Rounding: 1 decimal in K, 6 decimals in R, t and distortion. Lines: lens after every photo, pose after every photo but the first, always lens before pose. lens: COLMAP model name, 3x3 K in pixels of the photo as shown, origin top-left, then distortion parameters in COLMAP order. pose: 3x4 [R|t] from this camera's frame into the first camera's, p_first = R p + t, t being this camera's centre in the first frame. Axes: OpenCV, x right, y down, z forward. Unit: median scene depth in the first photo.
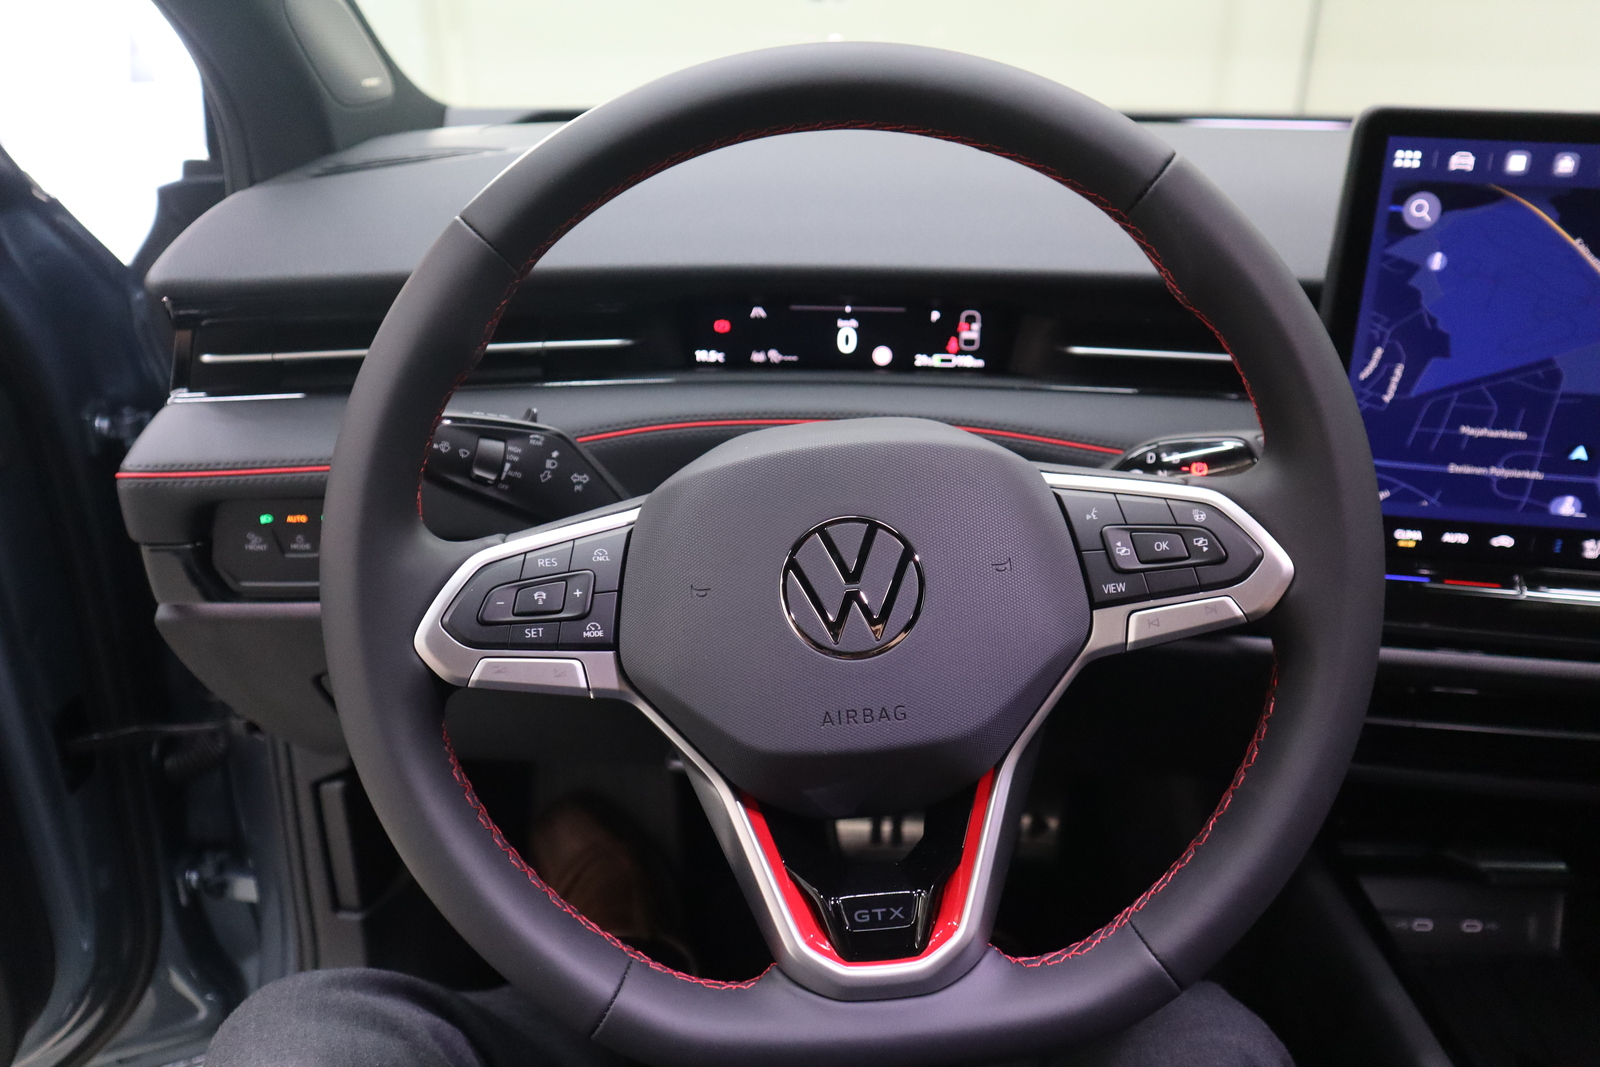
lens RADIAL K [[1294.5, 0, 797.4], [0, 1294.5, 514.7], [0, 0, 1]] dist [-0.099767, 0.132719]
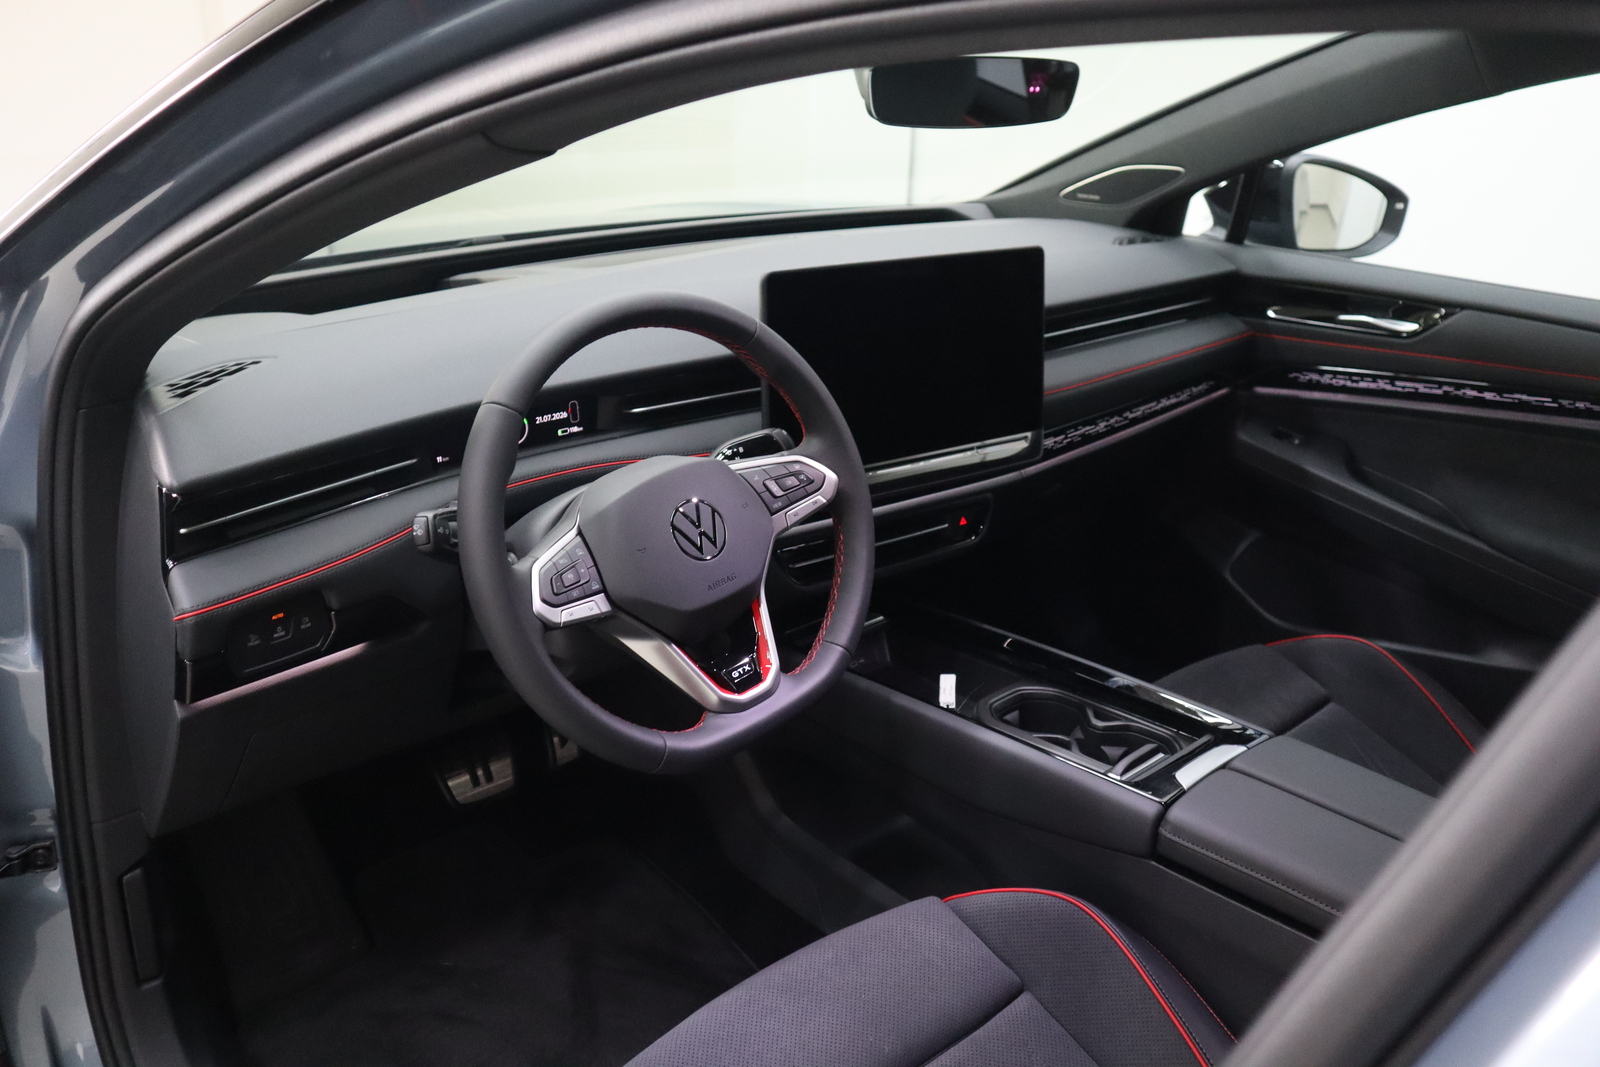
lens RADIAL K [[1343.9, 0, 800.0], [0, 1343.9, 533.5], [0, 0, 1]] dist [-0.065901, 0.003392]
pose [[0.727593, -0.253663, 0.637388, -1.230613], [0.261844, 0.961471, 0.083739, -0.081670], [-0.634072, 0.105968, 0.765979, -0.833897]]
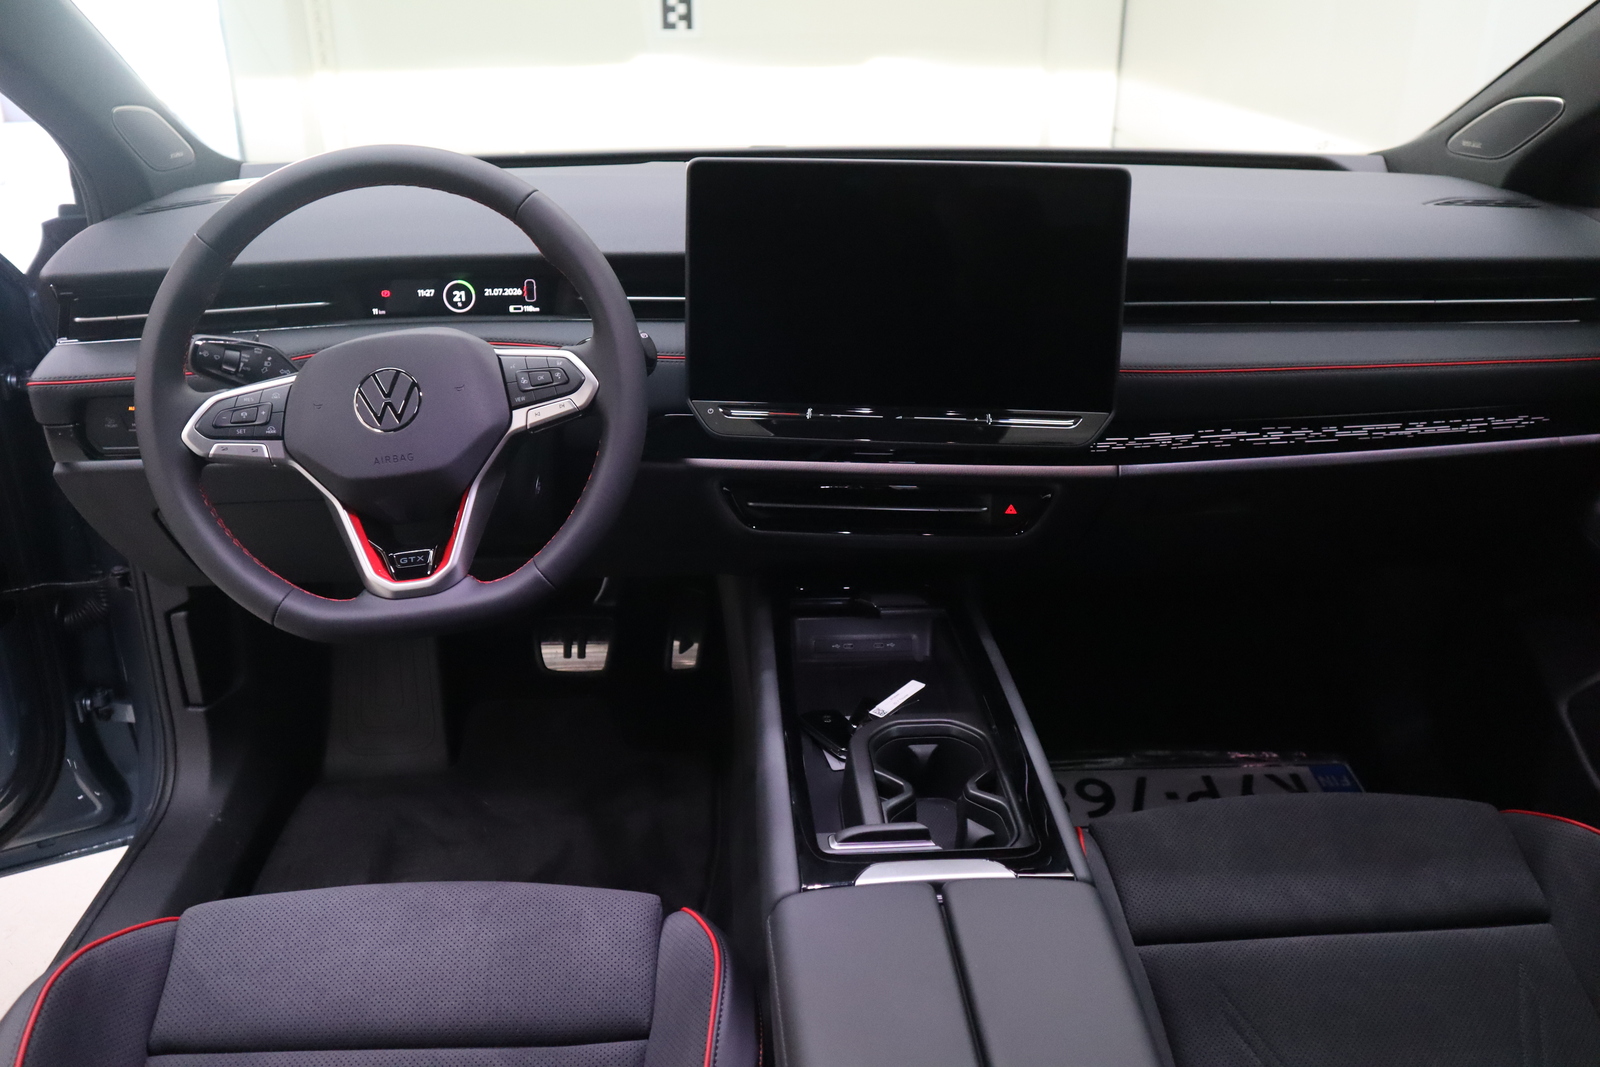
lens RADIAL K [[1294.5, 0, 797.4], [0, 1294.5, 514.7], [0, 0, 1]] dist [-0.099767, 0.132719]
pose [[0.996970, -0.043382, 0.064563, 0.535673], [0.044038, 0.998991, -0.008779, 0.274450], [-0.064117, 0.011595, 0.997875, -1.080666]]
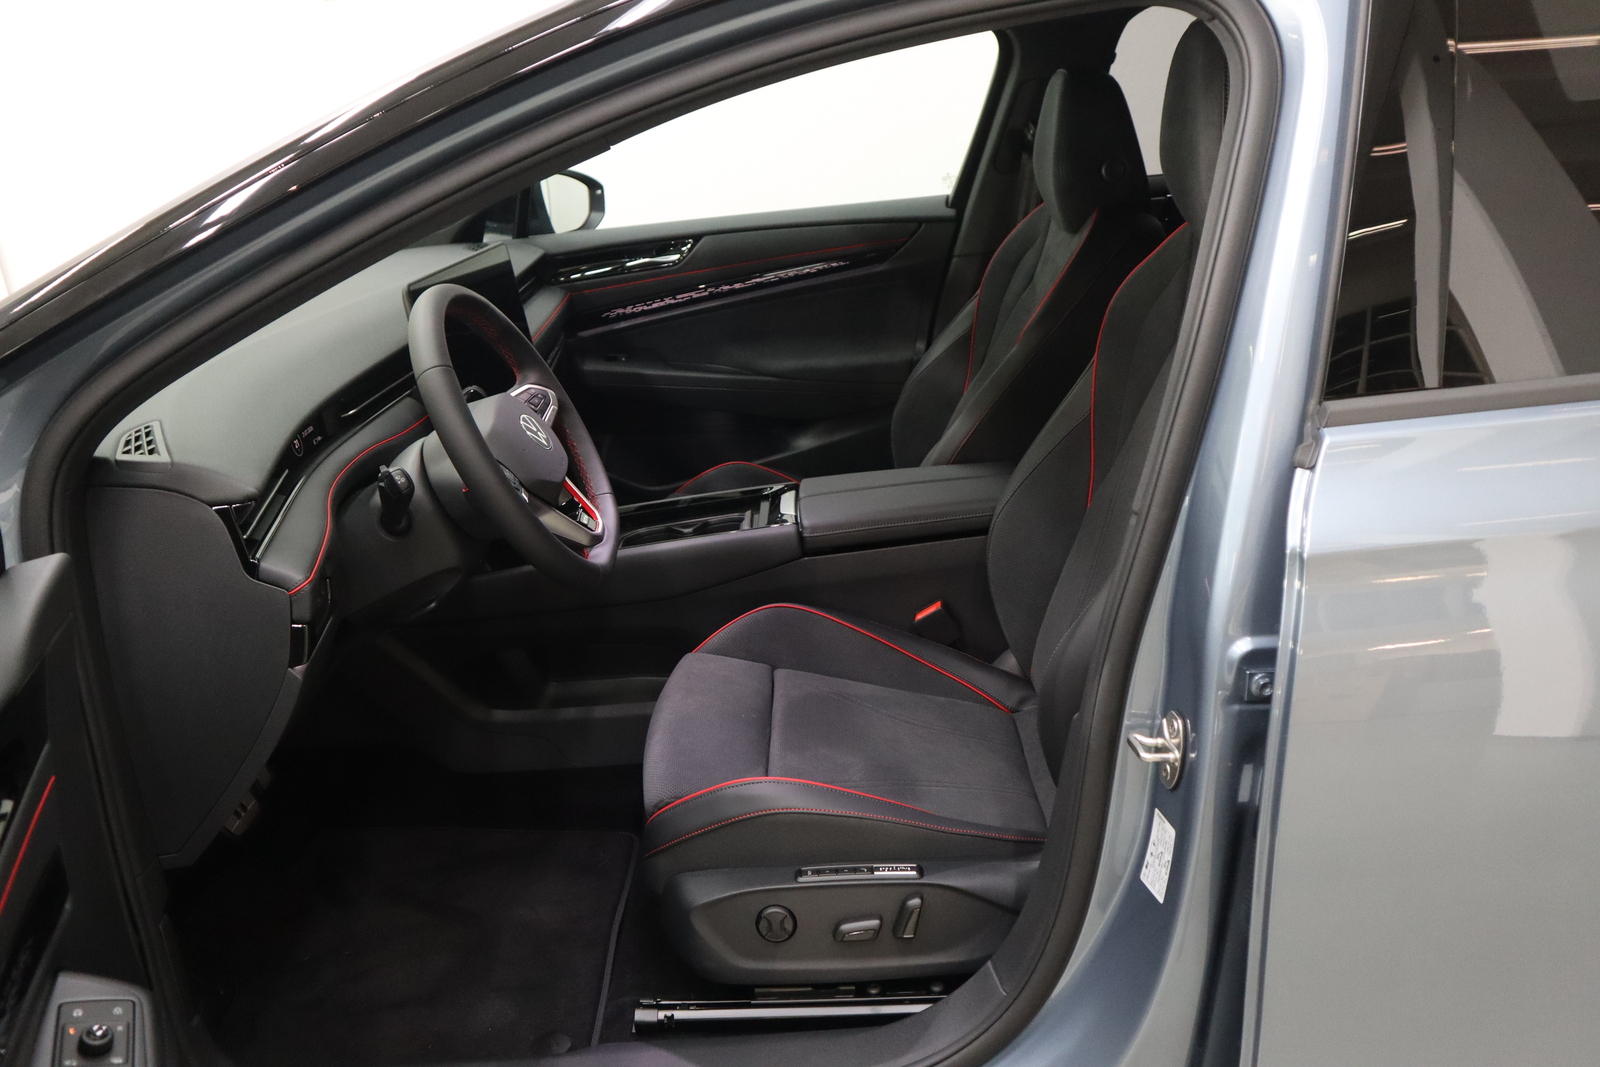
lens RADIAL K [[1343.9, 0, 800.0], [0, 1343.9, 533.5], [0, 0, 1]] dist [-0.065901, 0.003392]
pose [[-0.021244, -0.358872, 0.933145, -3.009334], [0.482767, 0.813647, 0.323905, -0.477904], [-0.875491, 0.457373, 0.155966, 0.010493]]
